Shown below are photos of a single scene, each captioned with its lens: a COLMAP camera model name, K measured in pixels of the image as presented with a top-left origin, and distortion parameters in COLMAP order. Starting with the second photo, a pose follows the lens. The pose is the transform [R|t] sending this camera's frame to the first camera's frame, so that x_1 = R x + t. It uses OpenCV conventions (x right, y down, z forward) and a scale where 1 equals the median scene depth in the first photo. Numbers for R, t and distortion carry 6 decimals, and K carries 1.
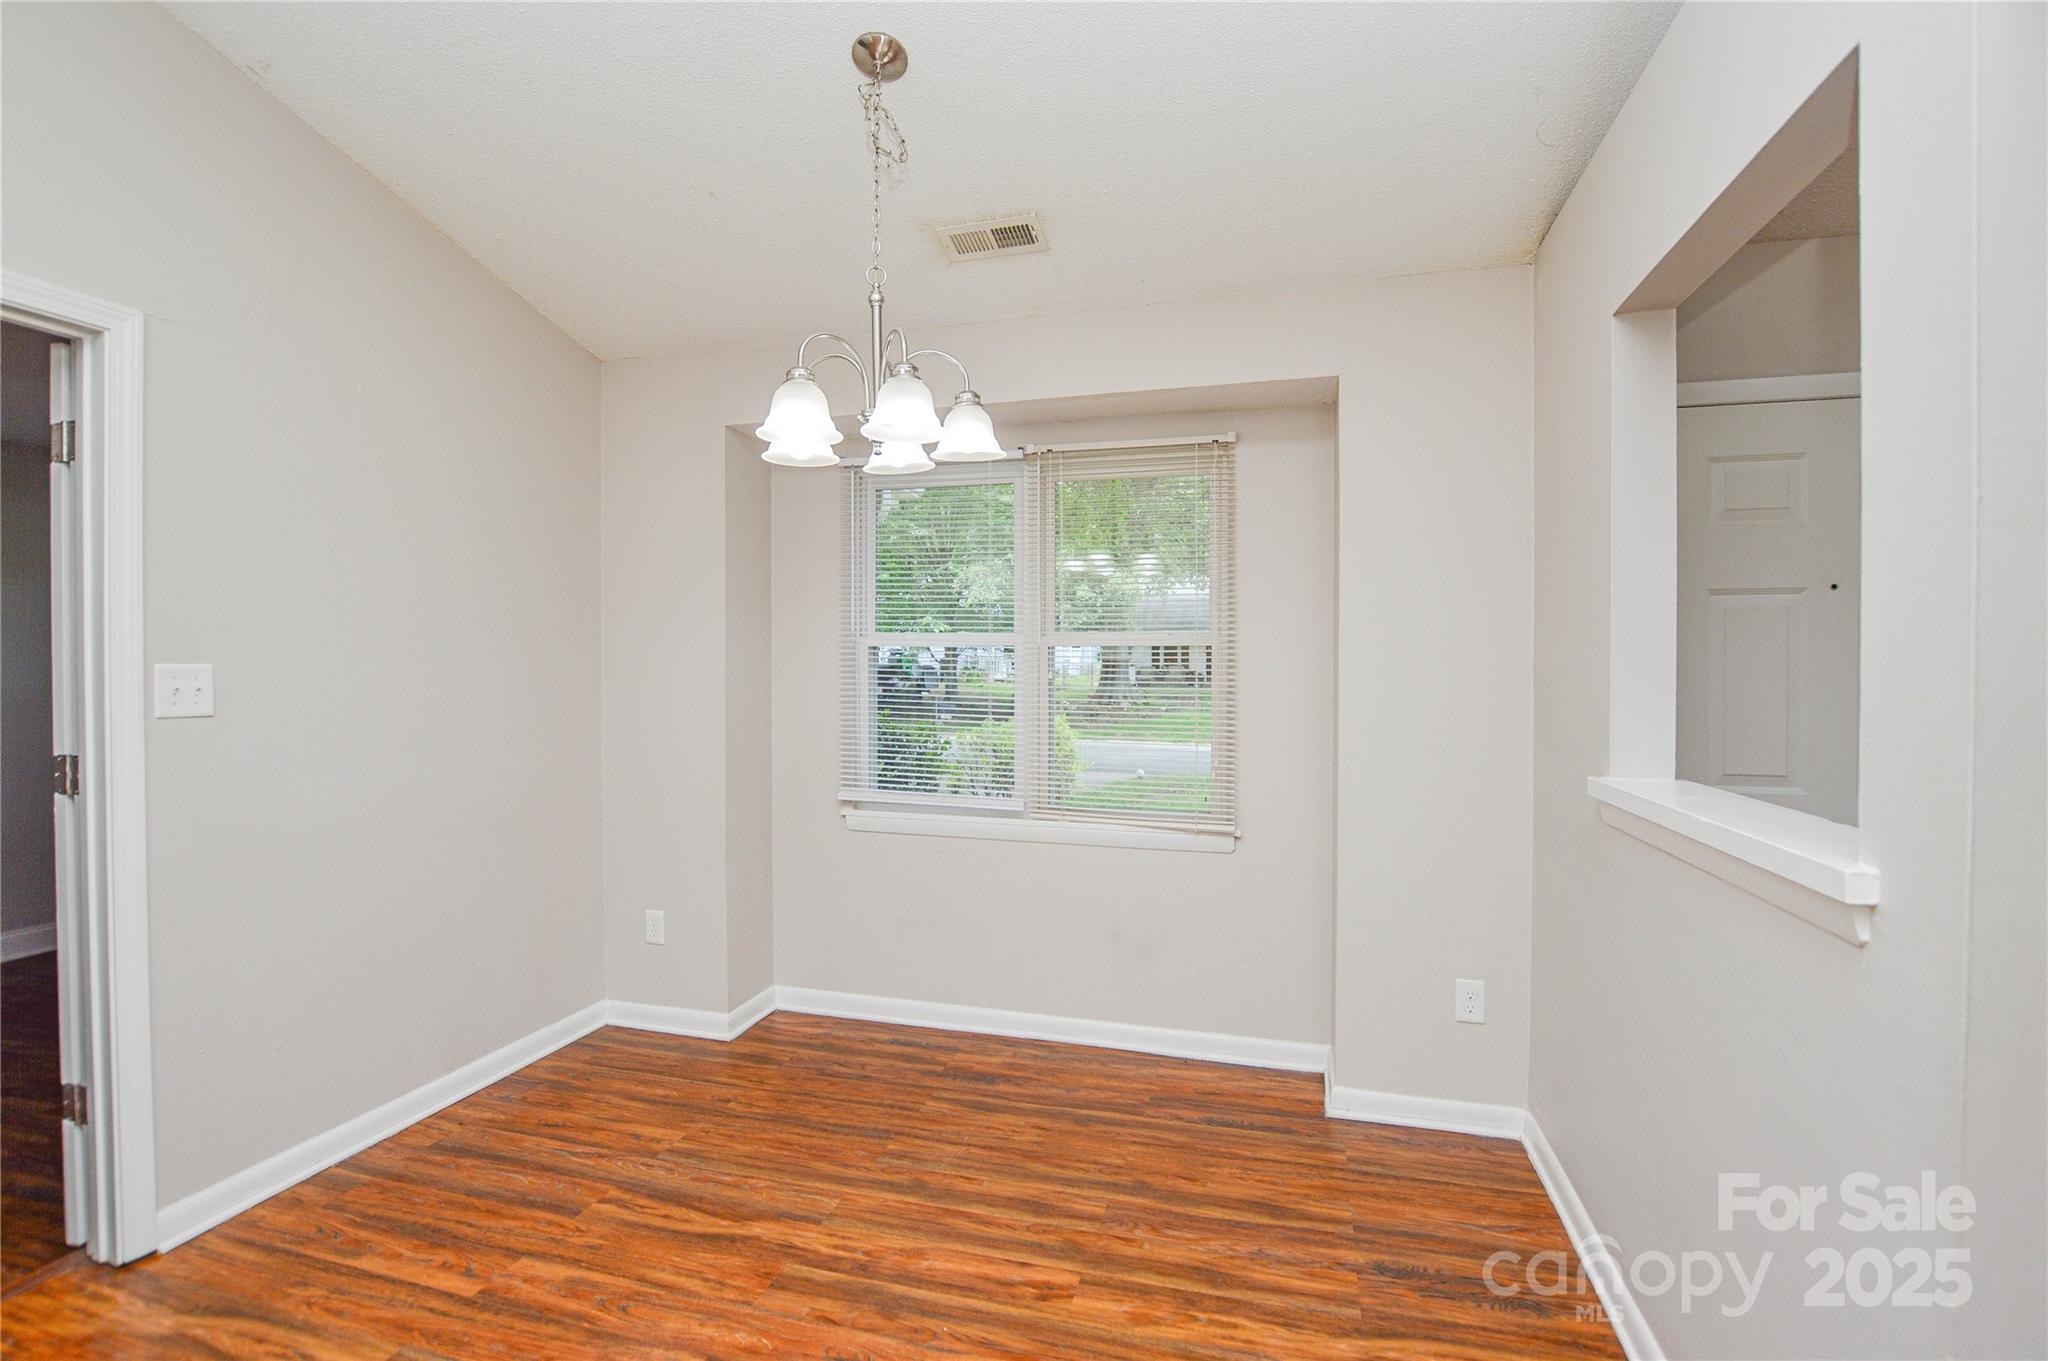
lens RADIAL K [[933.2, 0, 1019.5], [0, 933.2, 678.6], [0, 0, 1]] dist [-0.030417, 0.007049]
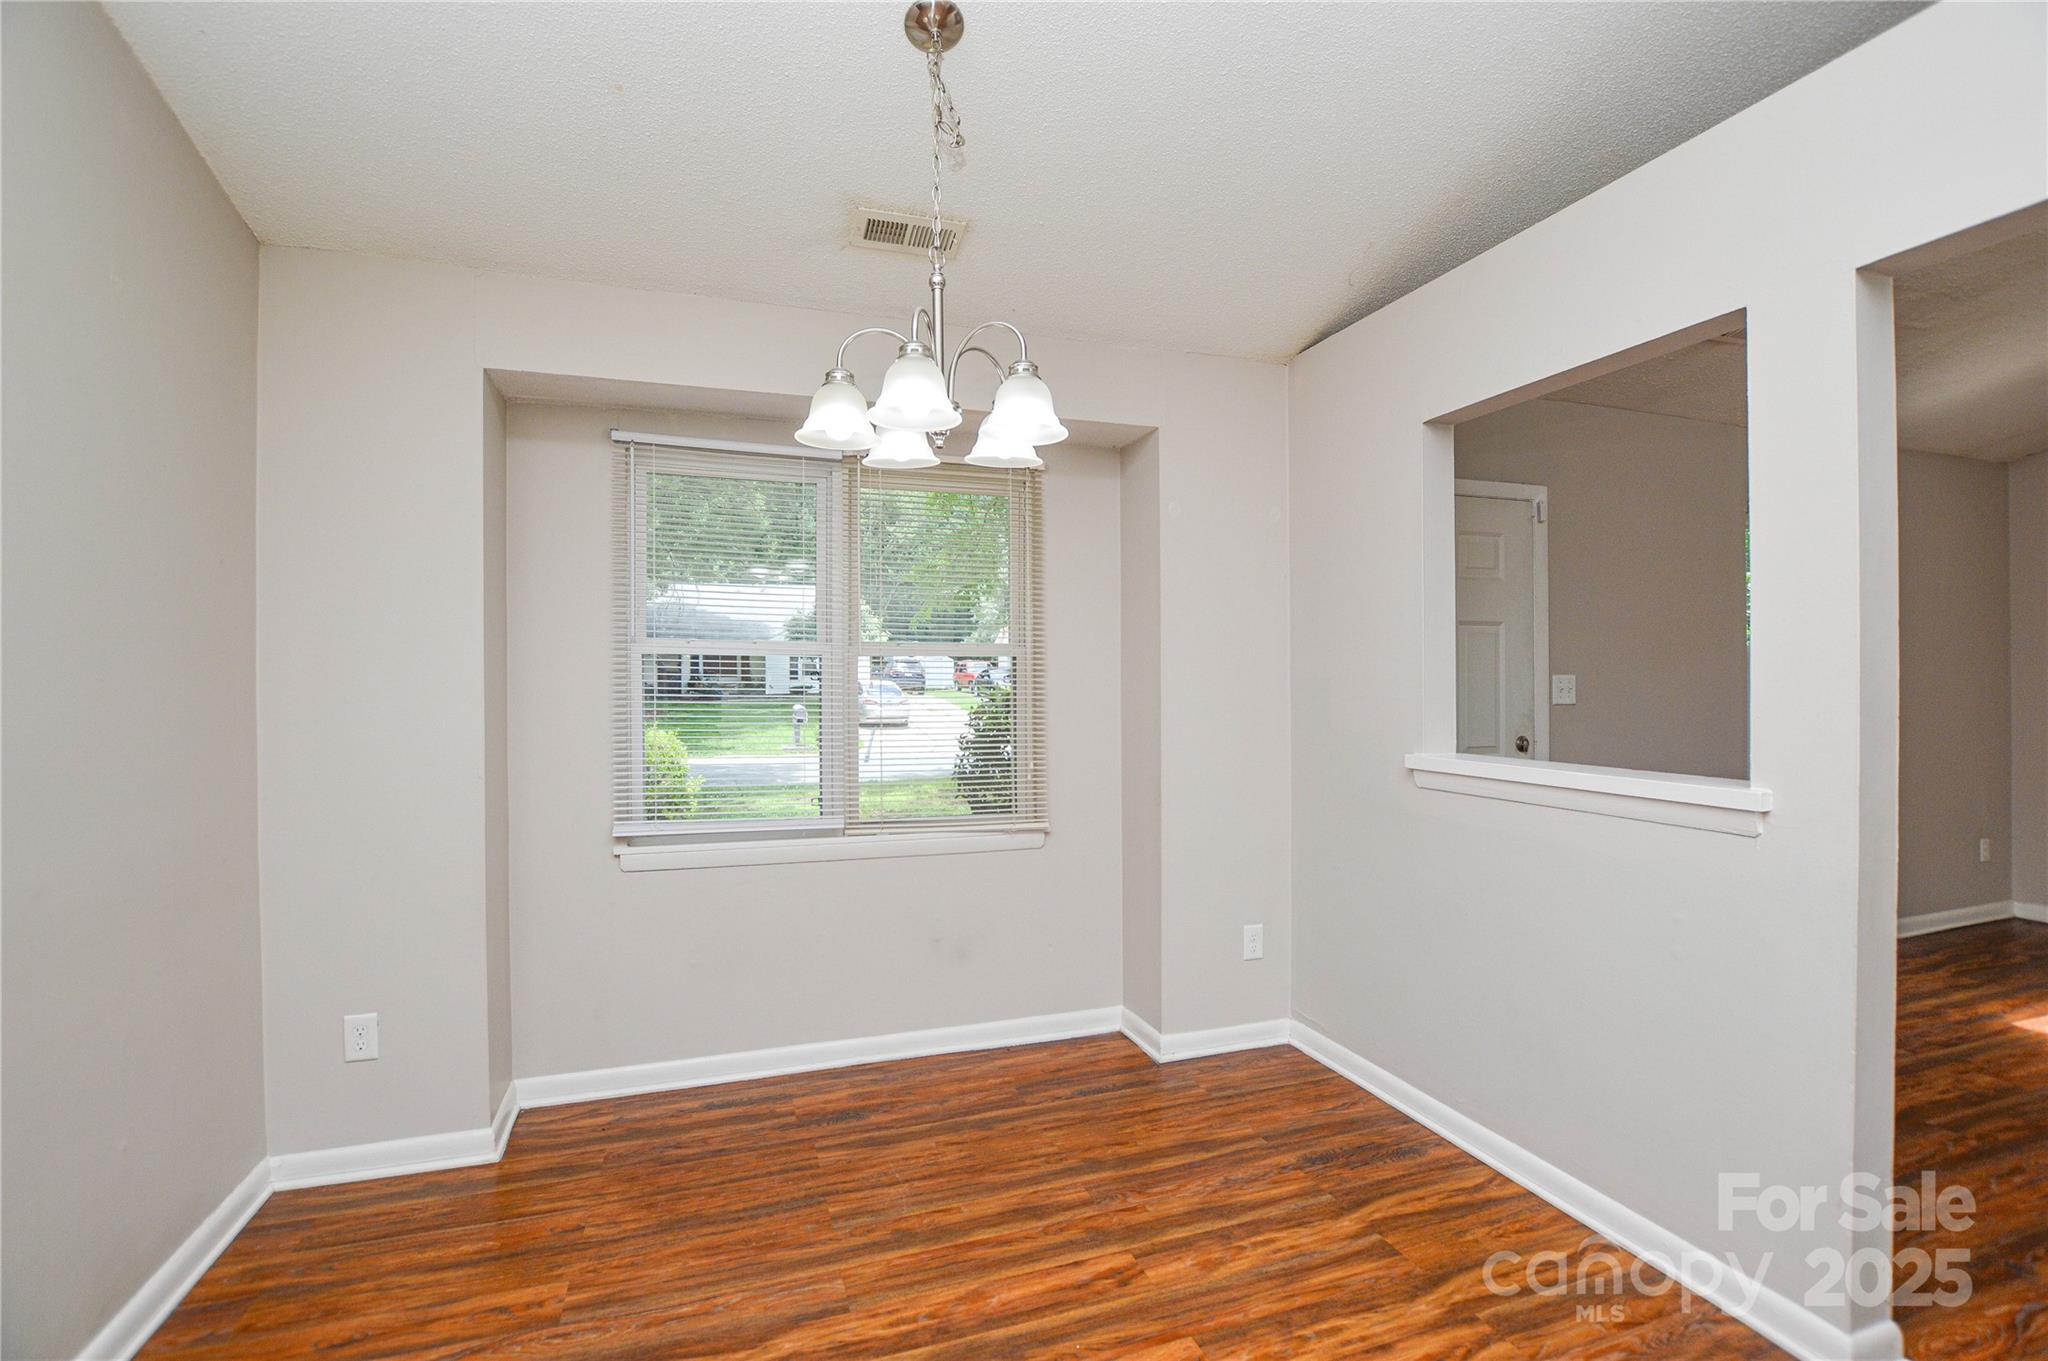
lens RADIAL K [[910.4, 0, 1022.5], [0, 910.4, 679.3], [0, 0, 1]] dist [-0.026137, 0.000071]
pose [[0.821582, -0.004142, 0.570076, -0.476814], [0.010091, 0.999923, -0.007278, -0.001905], [-0.570001, 0.011732, 0.821560, 0.165951]]
